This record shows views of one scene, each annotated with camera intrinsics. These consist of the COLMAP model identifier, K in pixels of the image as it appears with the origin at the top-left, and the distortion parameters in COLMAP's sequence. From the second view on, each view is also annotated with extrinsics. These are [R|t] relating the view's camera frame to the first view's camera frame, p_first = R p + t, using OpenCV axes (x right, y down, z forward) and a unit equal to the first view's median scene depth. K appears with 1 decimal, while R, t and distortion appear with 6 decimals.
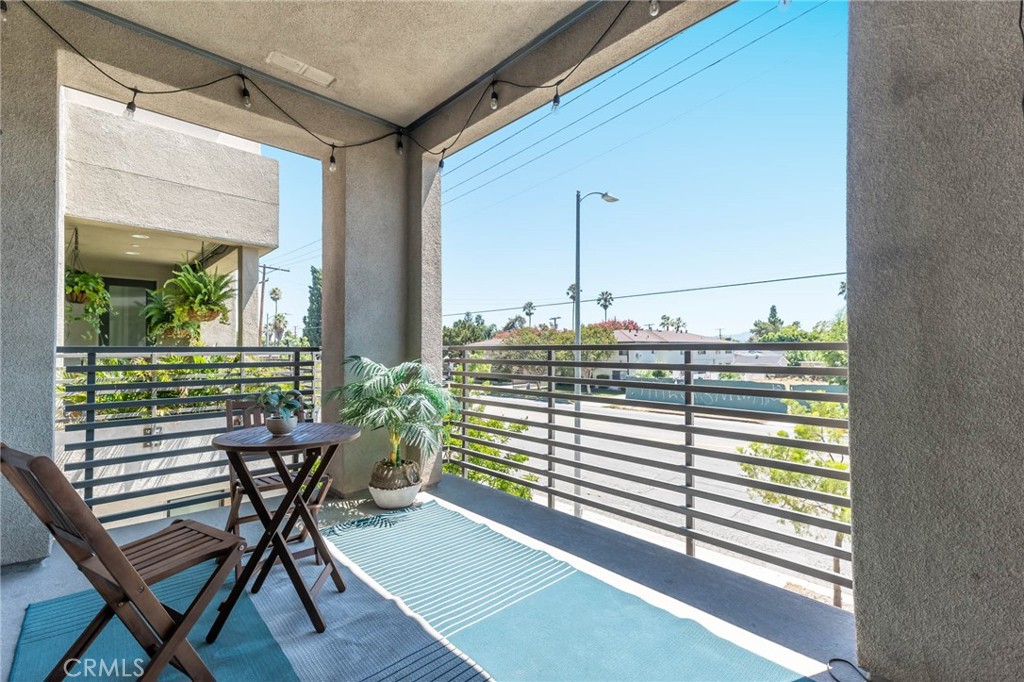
lens RADIAL K [[450.8, 0, 512.2], [0, 450.8, 344.0], [0, 0, 1]] dist [0.013221, -0.000014]
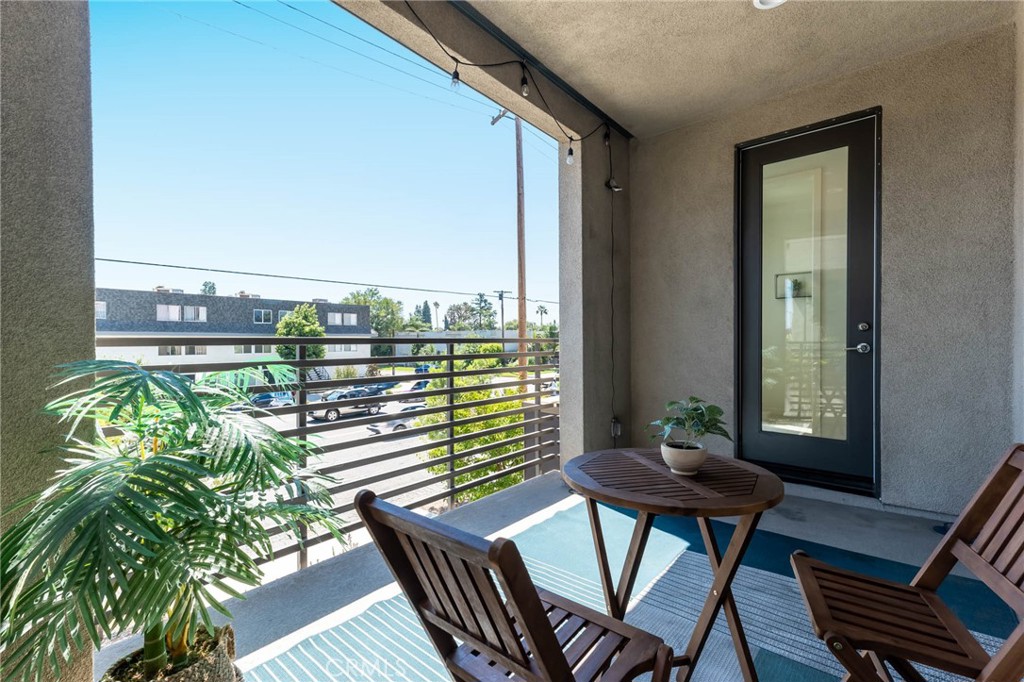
lens RADIAL K [[449.3, 0, 512.0], [0, 449.3, 343.4], [0, 0, 1]] dist [0.000311, 0.000001]
pose [[-0.120301, -0.004388, 0.992728, -0.844790], [-0.008904, 0.999955, 0.003341, 0.008238], [-0.992698, -0.008437, -0.120335, 0.994003]]
